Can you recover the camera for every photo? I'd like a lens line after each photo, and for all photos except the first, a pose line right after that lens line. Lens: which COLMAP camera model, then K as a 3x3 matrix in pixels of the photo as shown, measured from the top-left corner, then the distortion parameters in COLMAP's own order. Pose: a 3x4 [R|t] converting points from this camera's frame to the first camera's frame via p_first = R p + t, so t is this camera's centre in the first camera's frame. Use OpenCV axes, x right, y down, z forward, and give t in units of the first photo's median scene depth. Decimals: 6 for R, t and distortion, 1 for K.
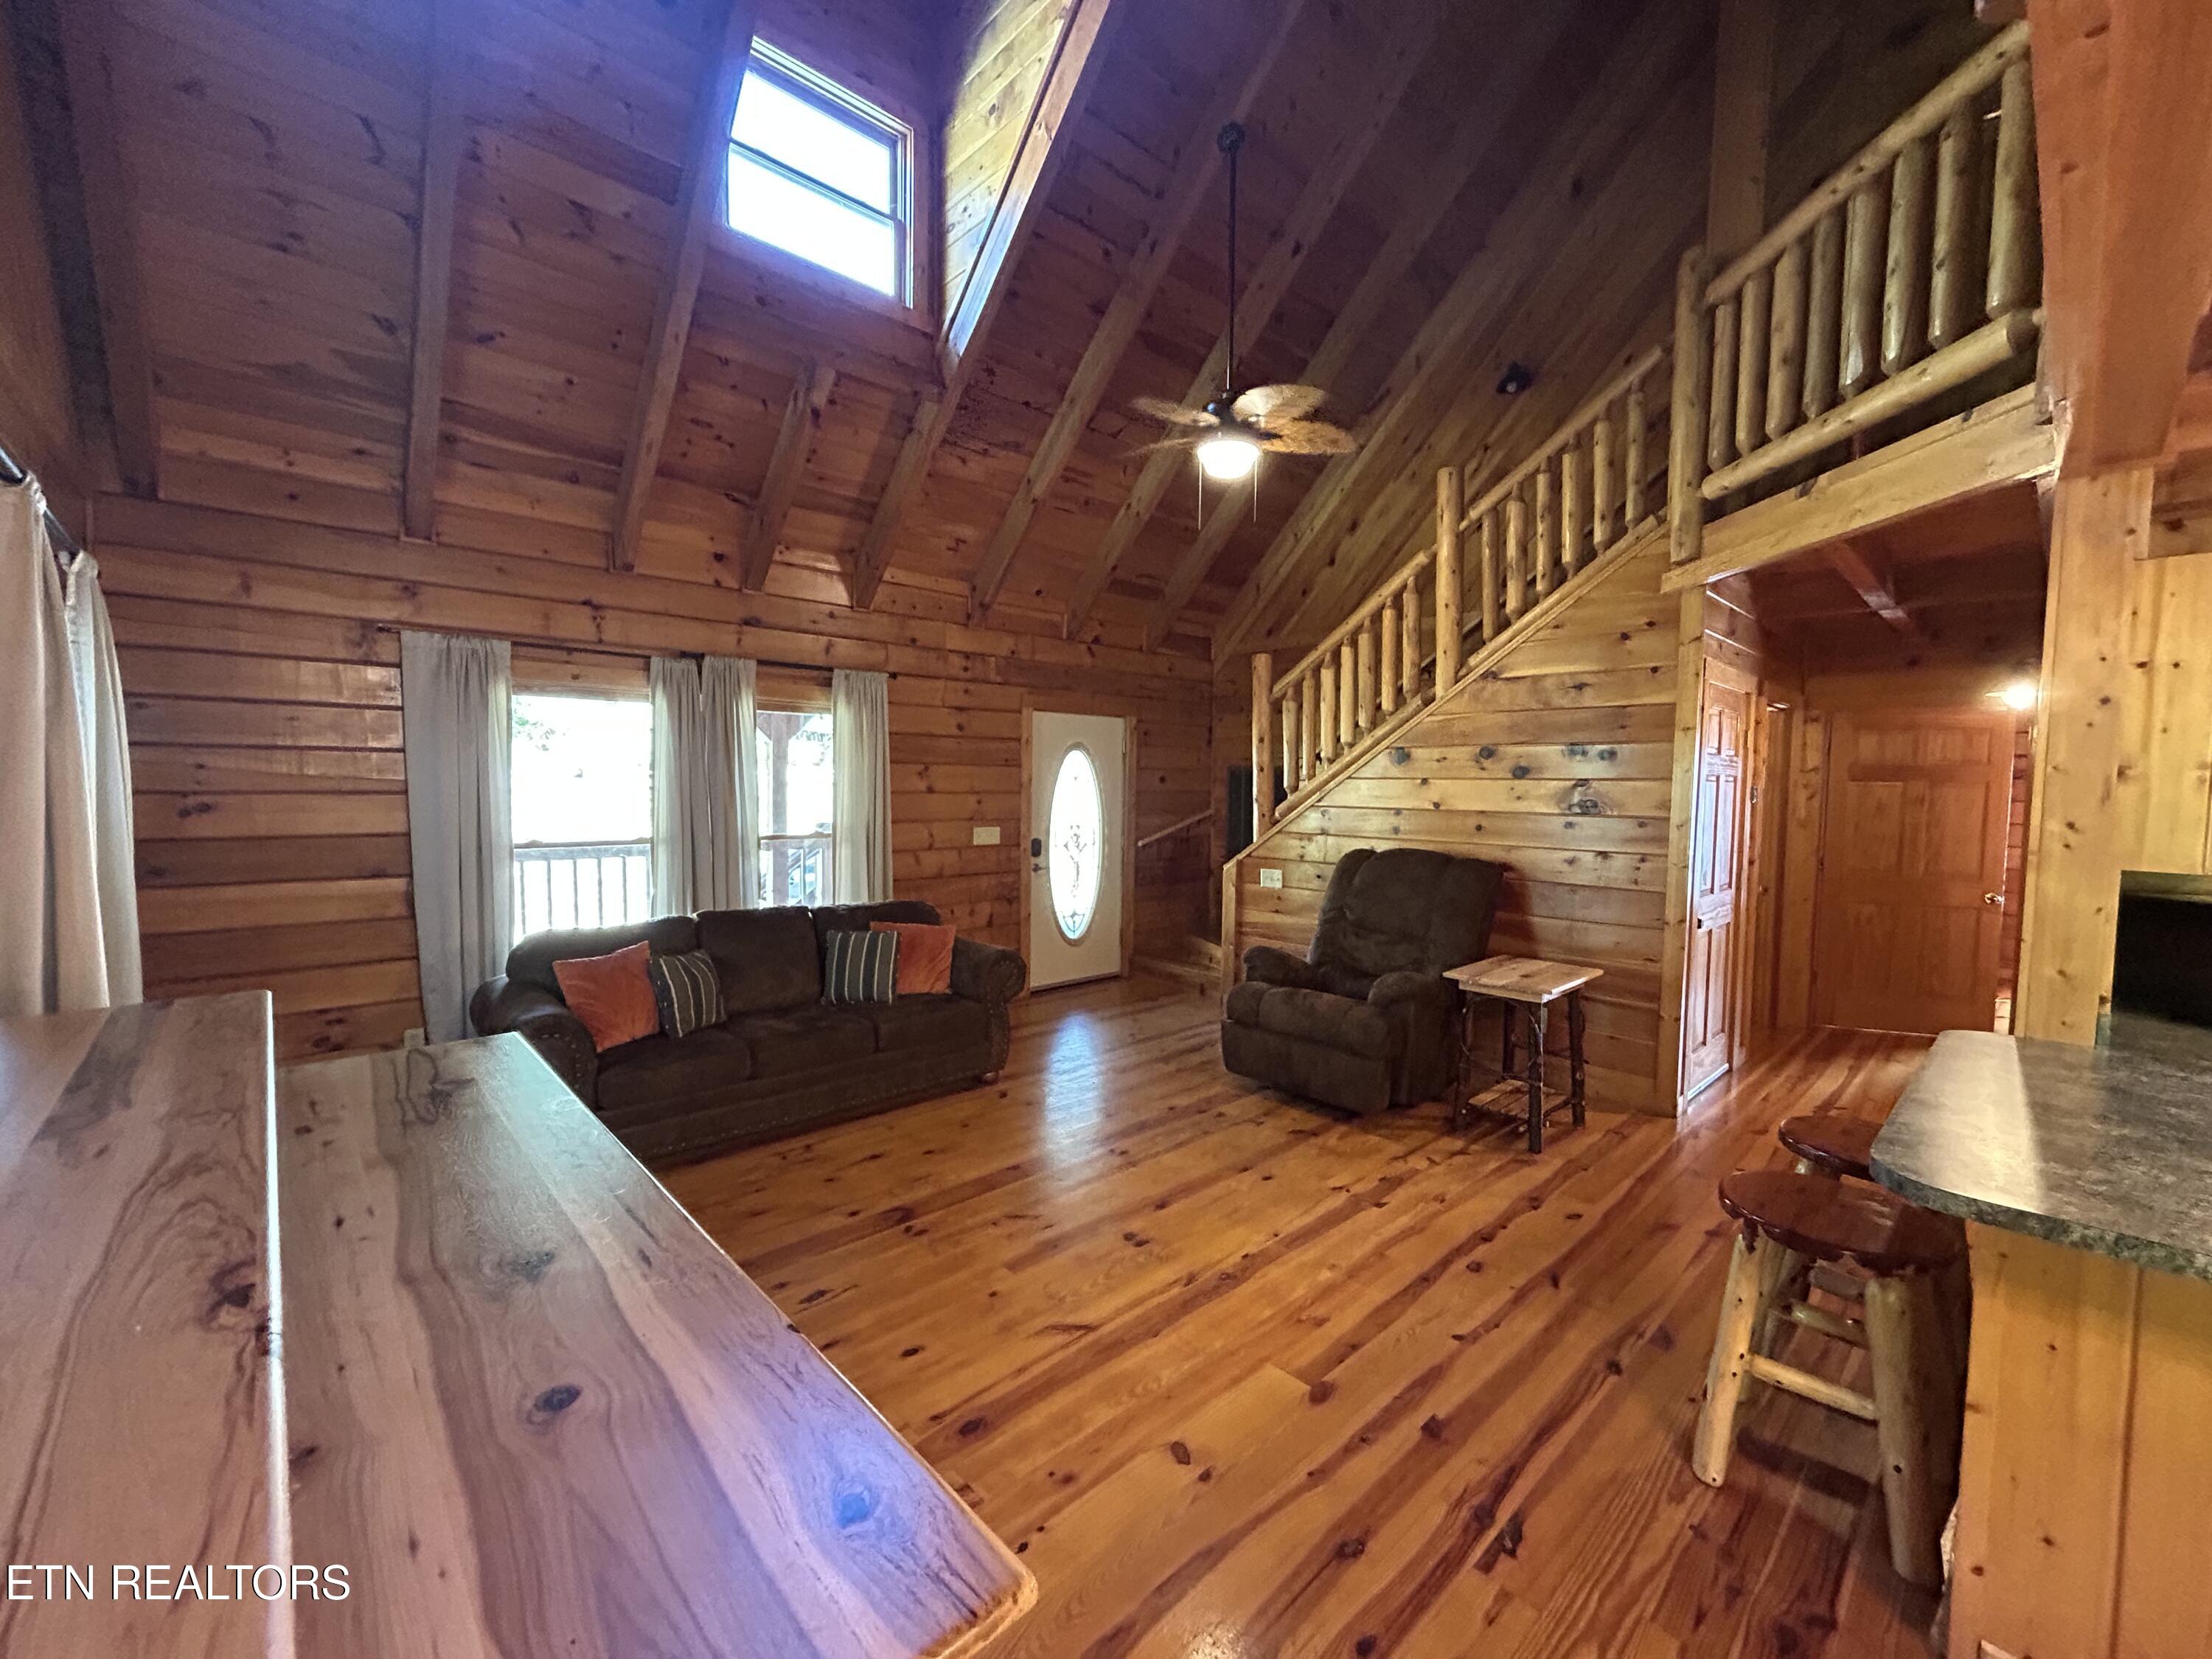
lens RADIAL K [[894.6, 0, 1101.6], [0, 894.6, 829.8], [0, 0, 1]] dist [-0.000631, 0.000750]
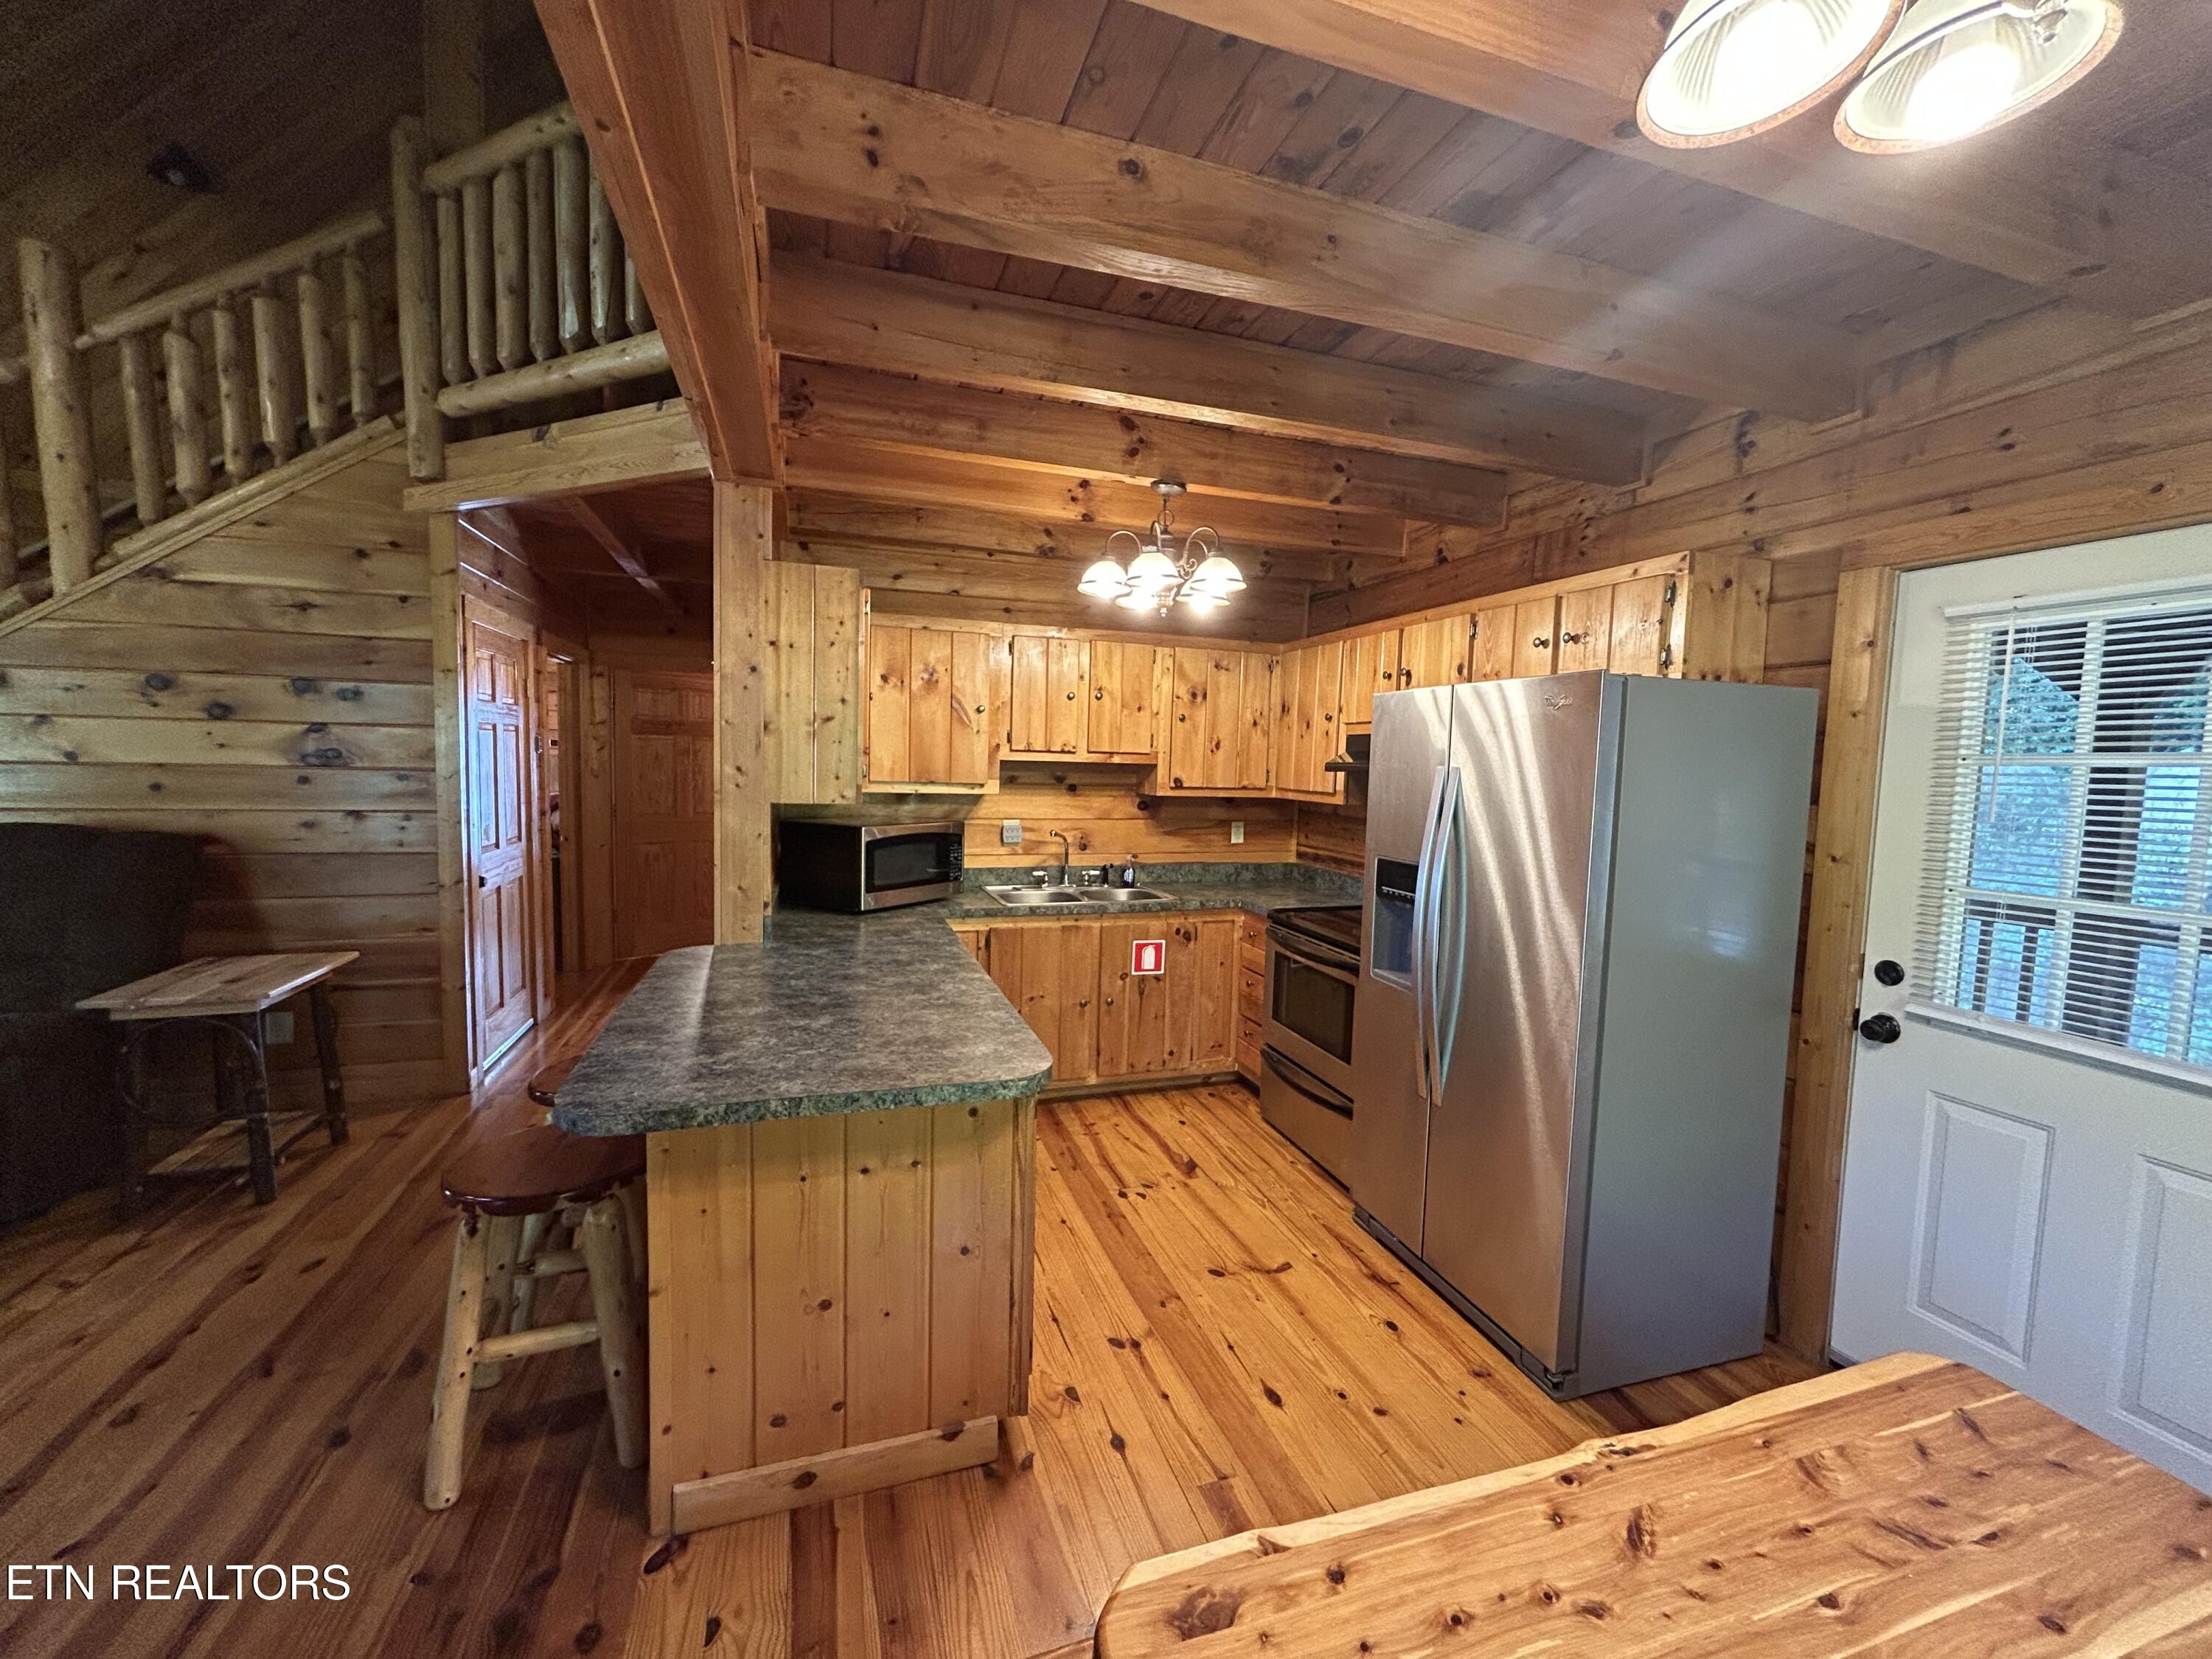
lens RADIAL K [[894.6, 0, 1110.2], [0, 894.6, 833.9], [0, 0, 1]] dist [-0.000631, 0.000750]
pose [[0.417577, -0.080070, 0.905107, 0.107353], [0.029617, 0.996780, 0.074516, 0.005008], [-0.908159, -0.004310, 0.418604, 0.010097]]
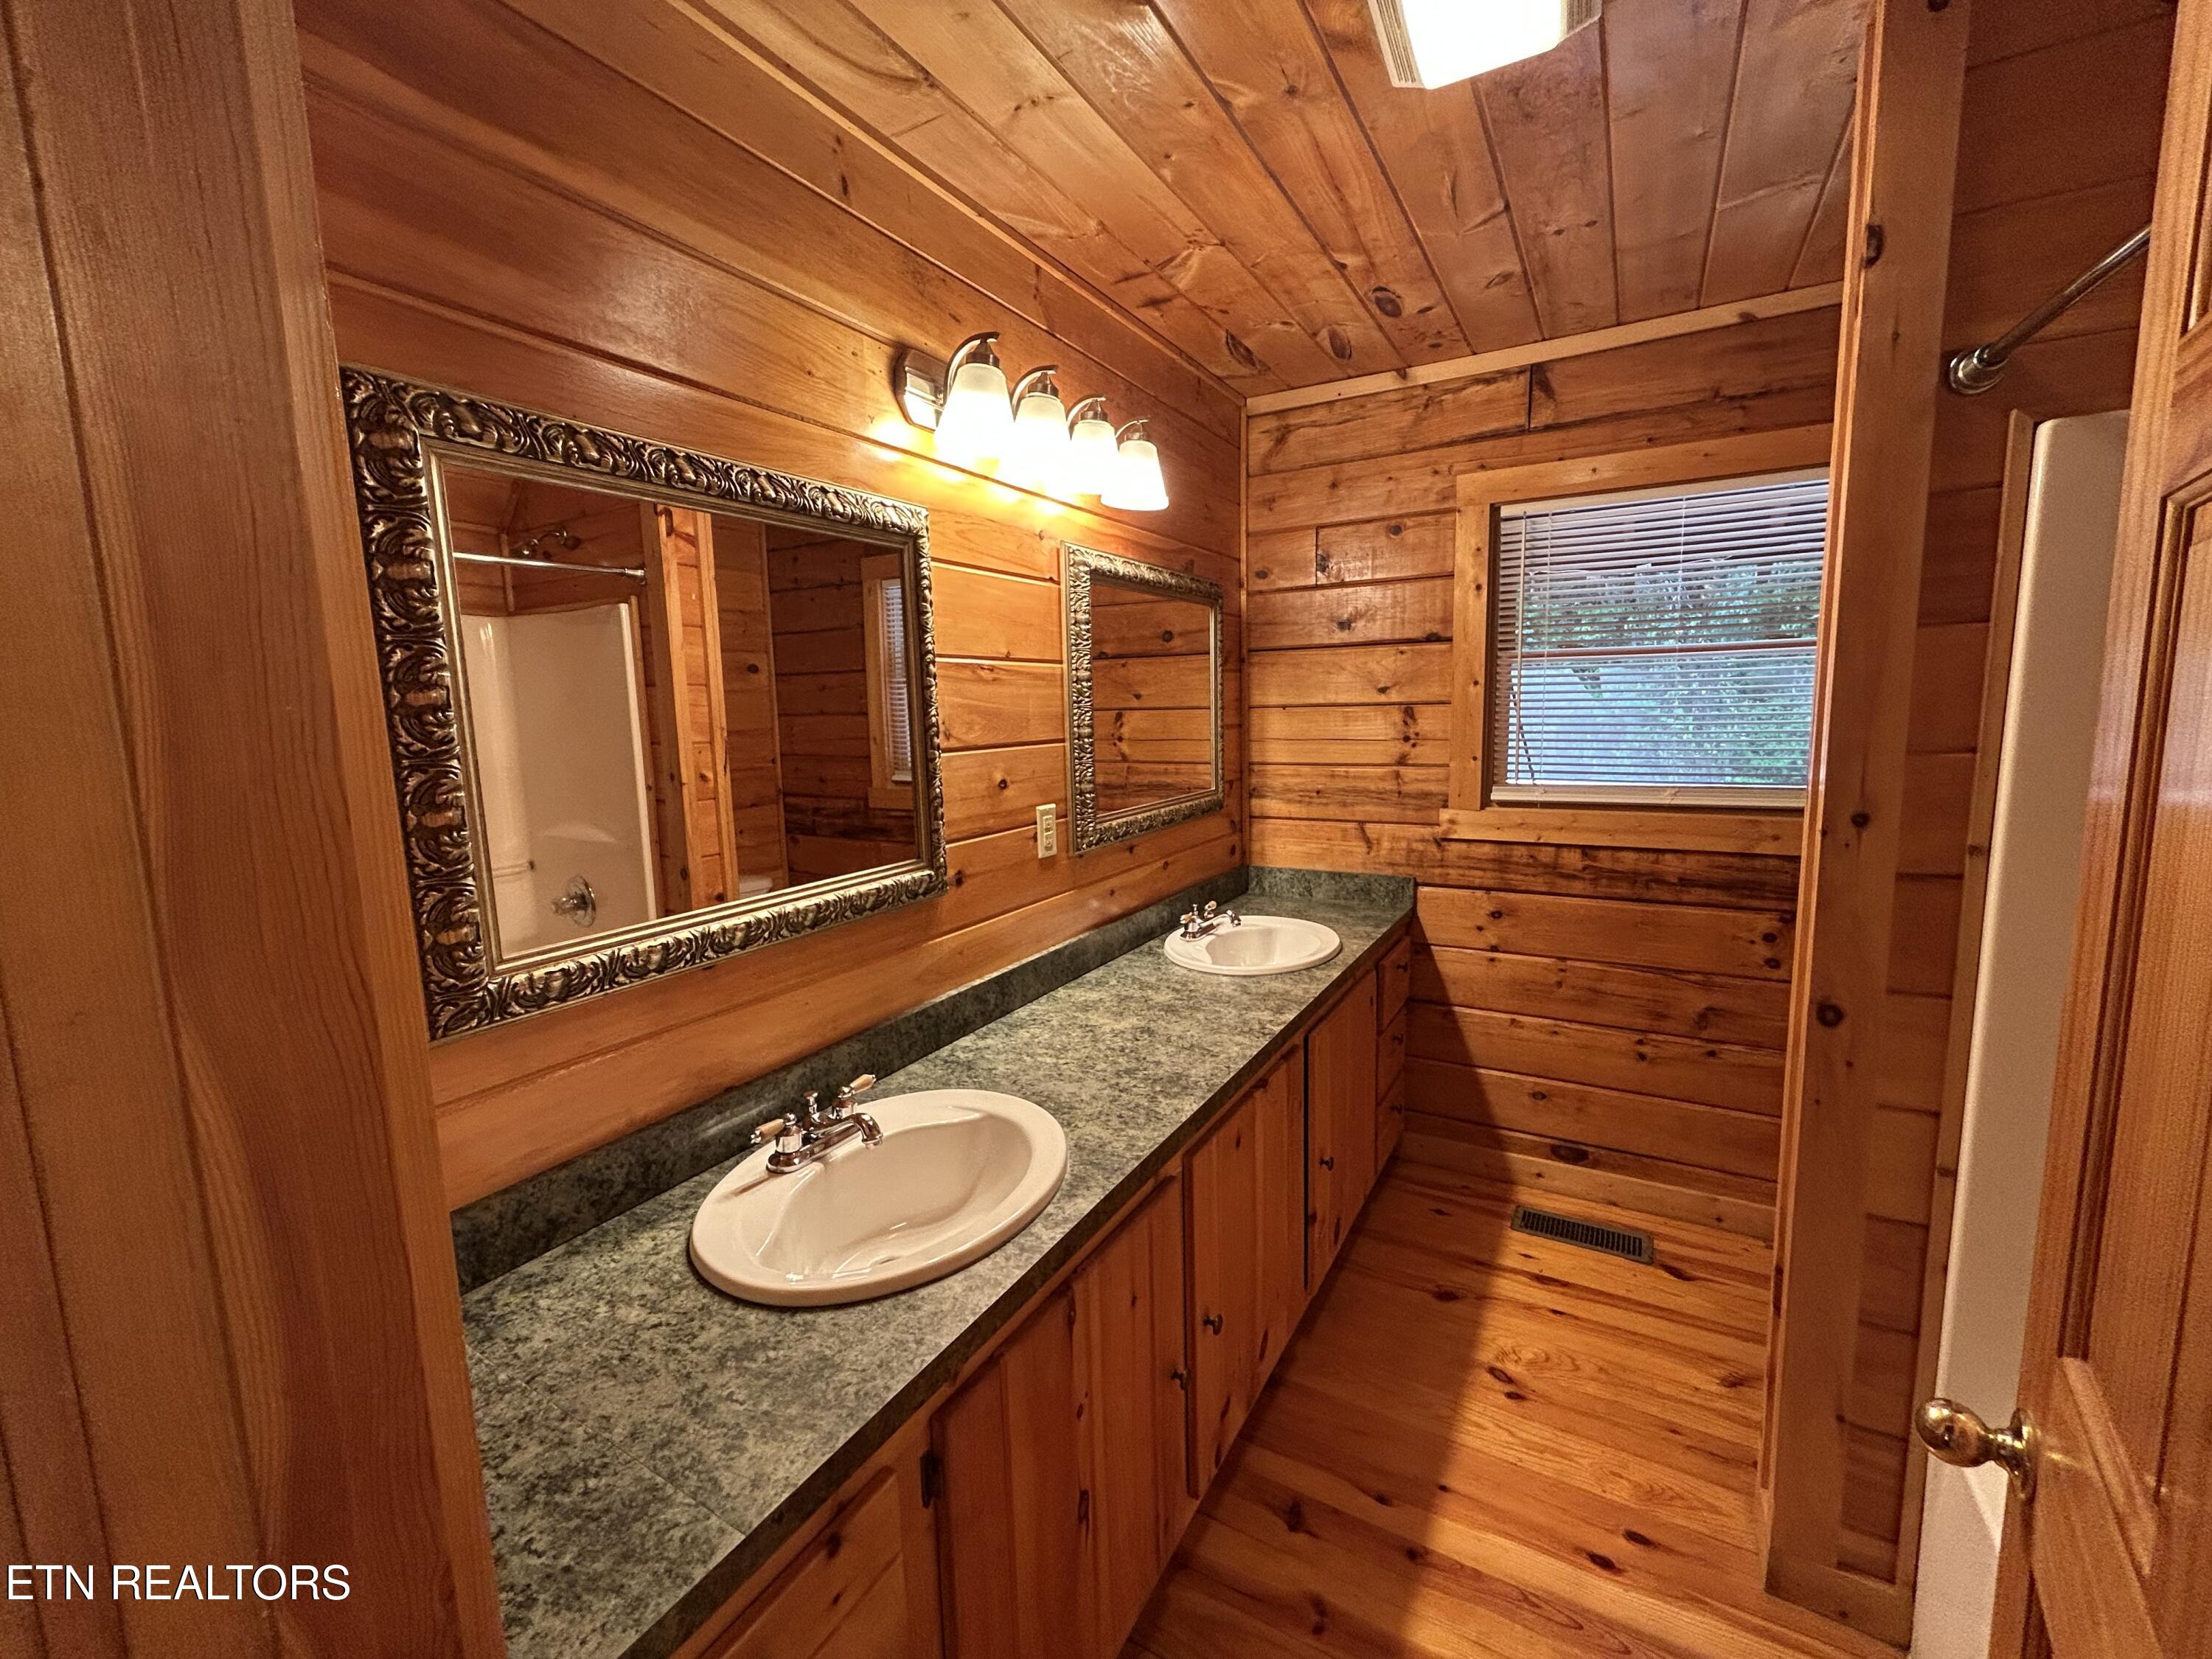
lens RADIAL K [[894.6, 0, 1114.1], [0, 894.6, 820.3], [0, 0, 1]] dist [-0.000631, 0.000750]
pose [[0.953508, -0.080971, 0.290287, 0.377074], [0.057334, 0.994377, 0.089039, -0.001631], [-0.295864, -0.068256, 0.952788, -0.062357]]
